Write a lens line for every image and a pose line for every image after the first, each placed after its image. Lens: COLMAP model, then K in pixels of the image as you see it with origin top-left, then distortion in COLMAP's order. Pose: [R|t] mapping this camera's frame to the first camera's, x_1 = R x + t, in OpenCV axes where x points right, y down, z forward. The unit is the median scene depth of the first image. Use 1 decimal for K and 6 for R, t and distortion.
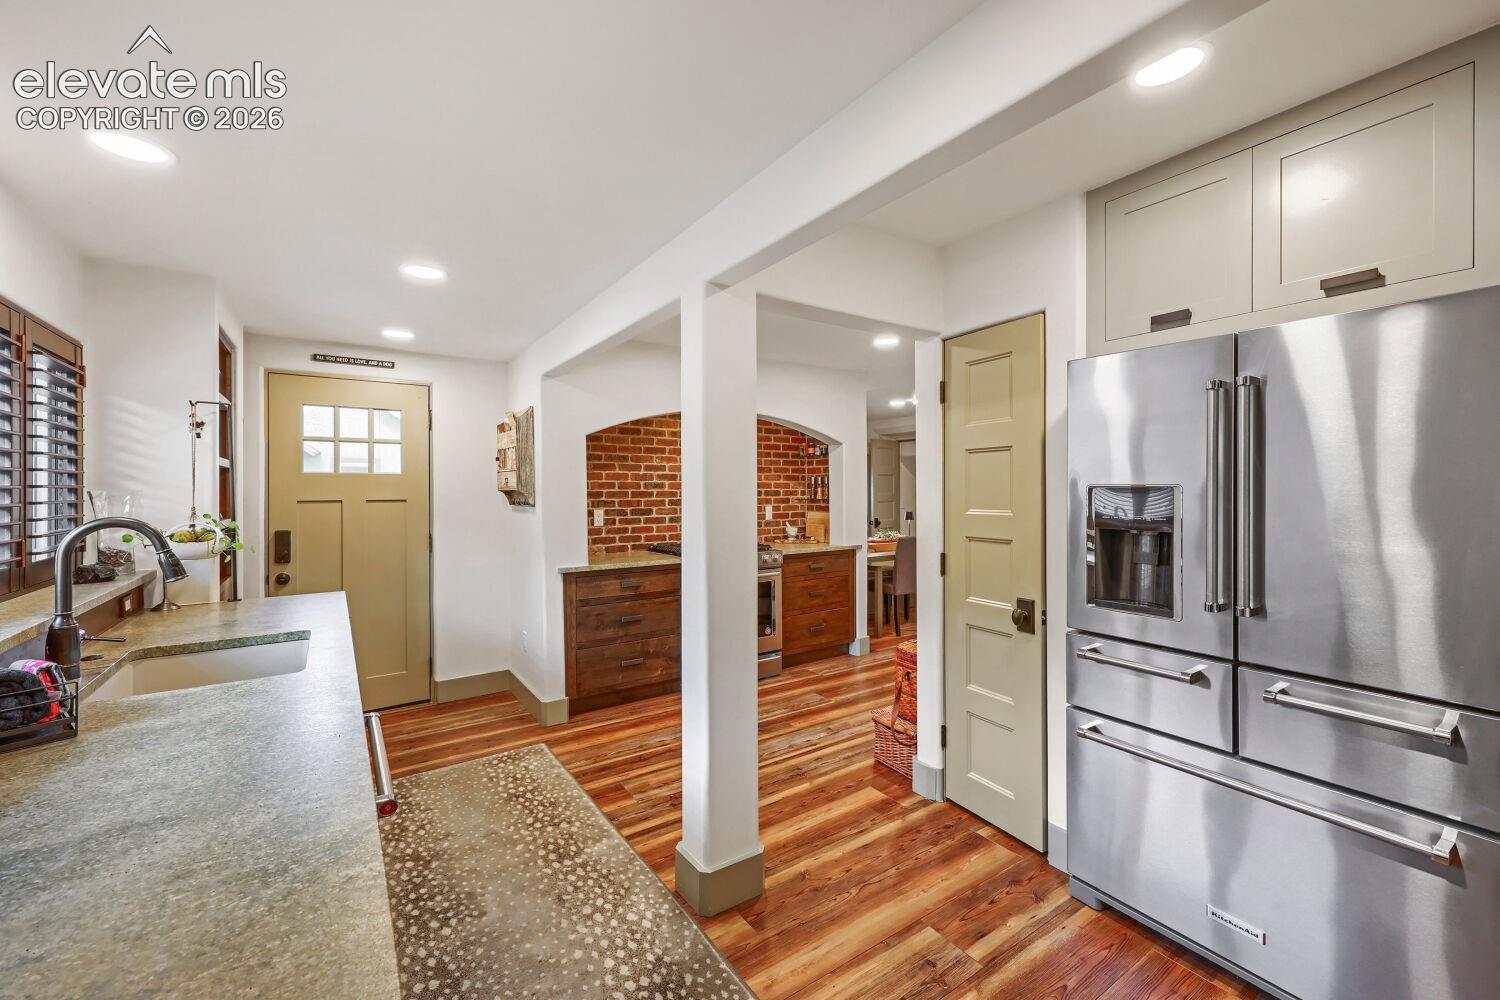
lens RADIAL K [[602.3, 0, 744.1], [0, 602.3, 487.0], [0, 0, 1]] dist [0.000749, 0.000057]
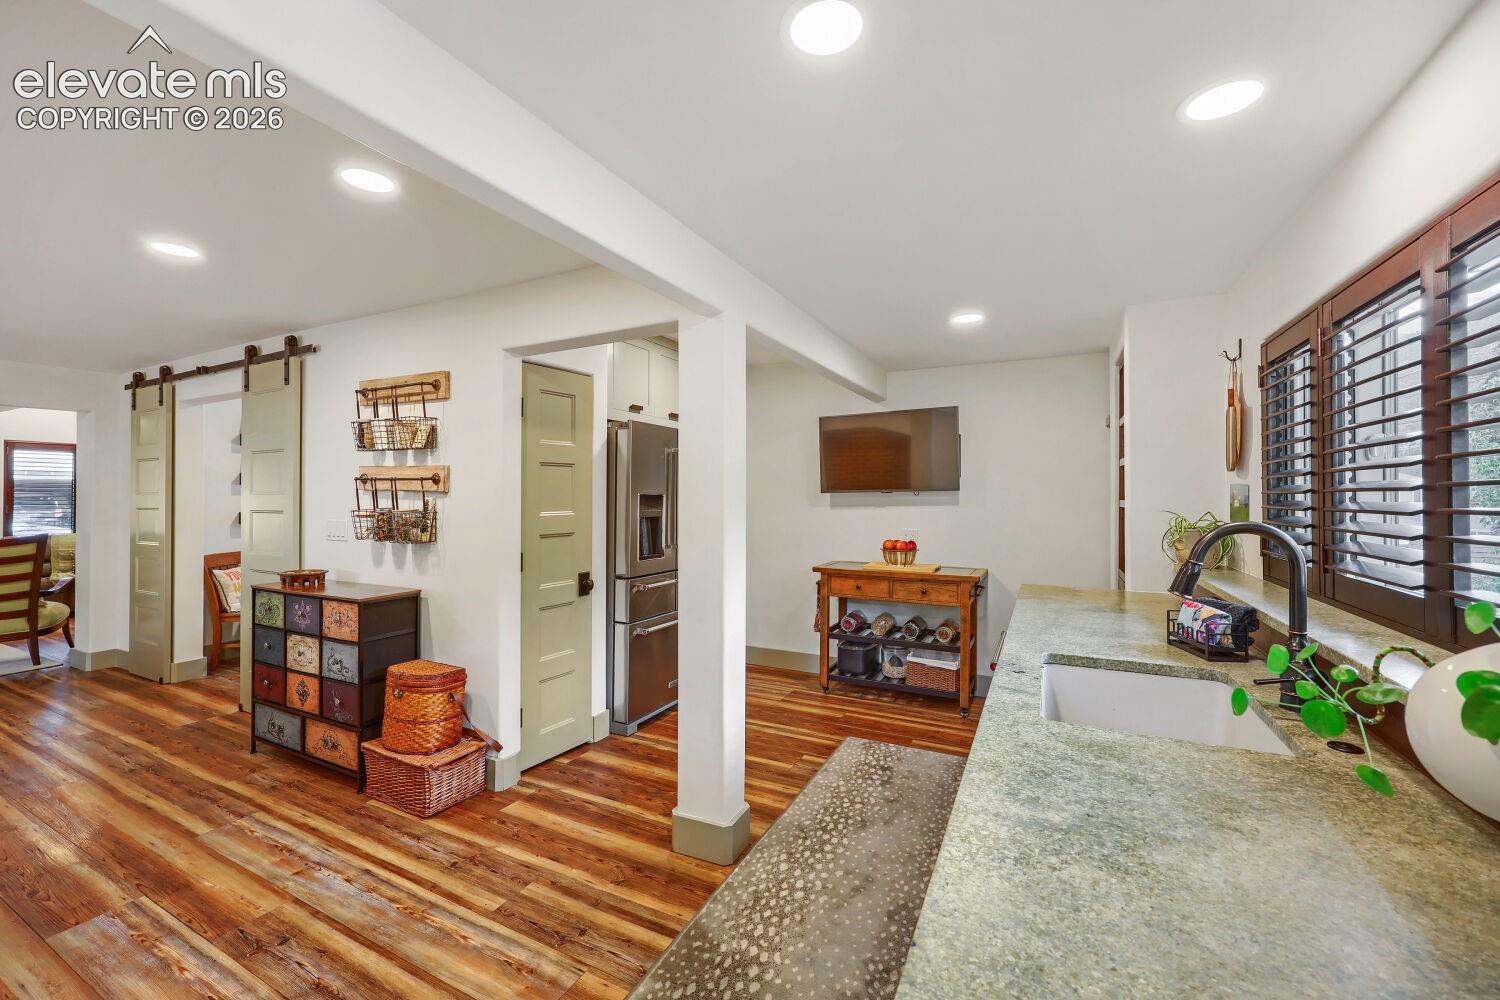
lens RADIAL K [[587.4, 0, 748.5], [0, 587.4, 488.2], [0, 0, 1]] dist [-0.022495, 0.000037]
pose [[-0.482097, 0.018277, 0.875927, -0.591908], [0.002740, 0.999809, -0.019354, 0.009593], [-0.876114, -0.006930, -0.482055, 0.833957]]
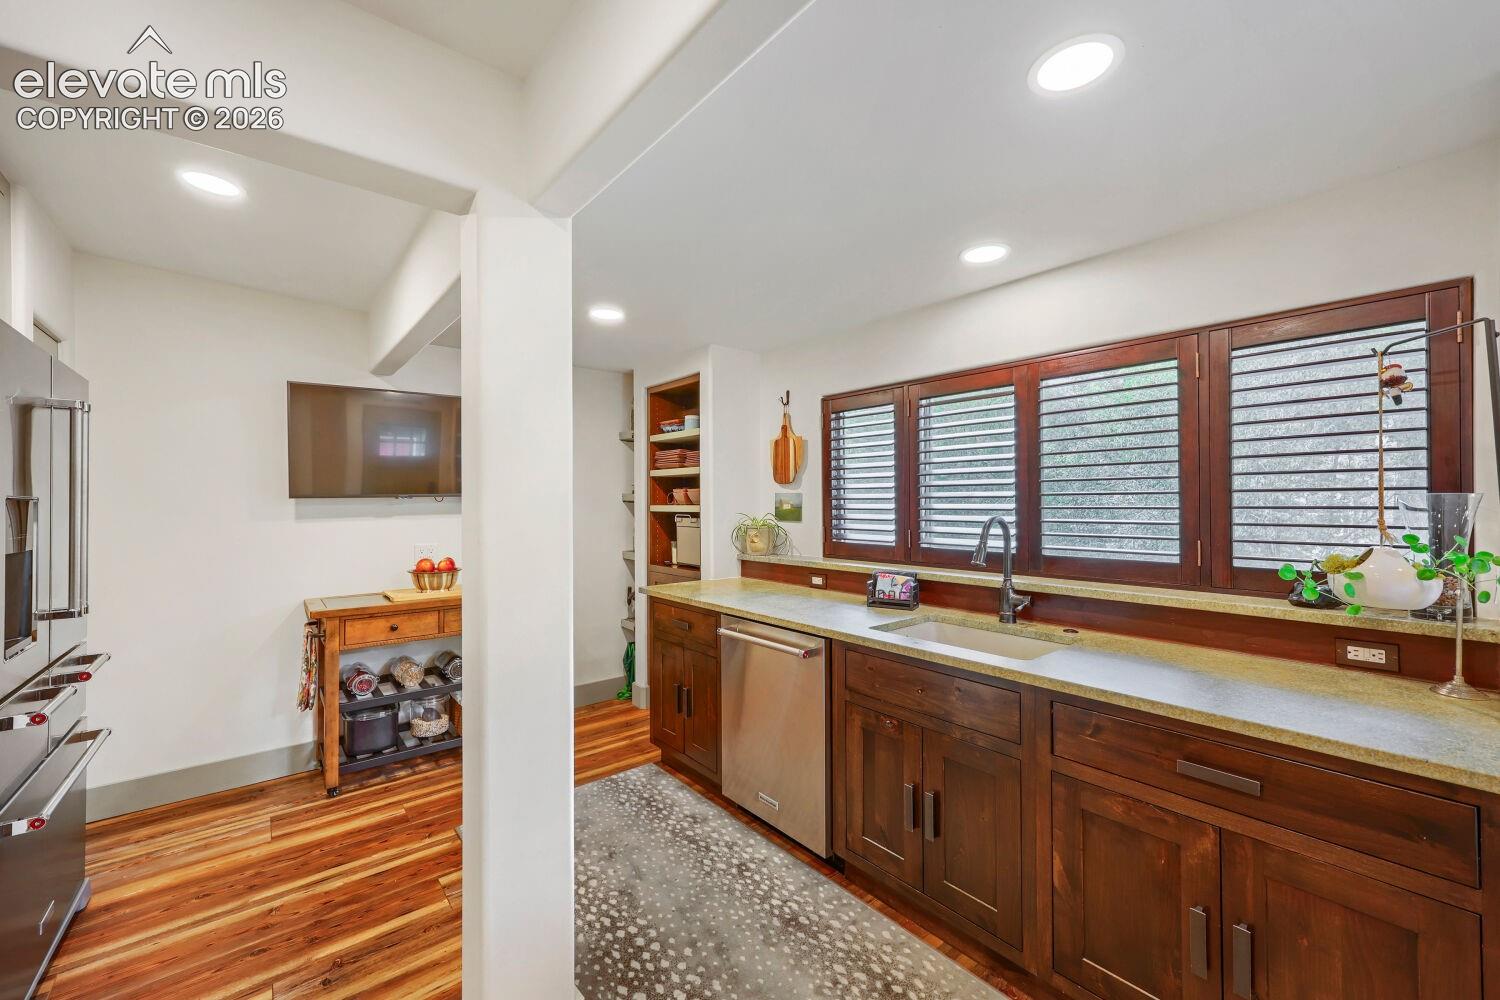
lens RADIAL K [[588.5, 0, 750.0], [0, 588.5, 500.0], [0, 0, 1]] dist [-0.000371, -0.000133]
pose [[-0.995566, 0.009195, -0.093611, -0.150707], [0.009703, 0.999941, -0.004972, 0.008899], [0.093559, -0.005859, -0.995596, 0.962124]]
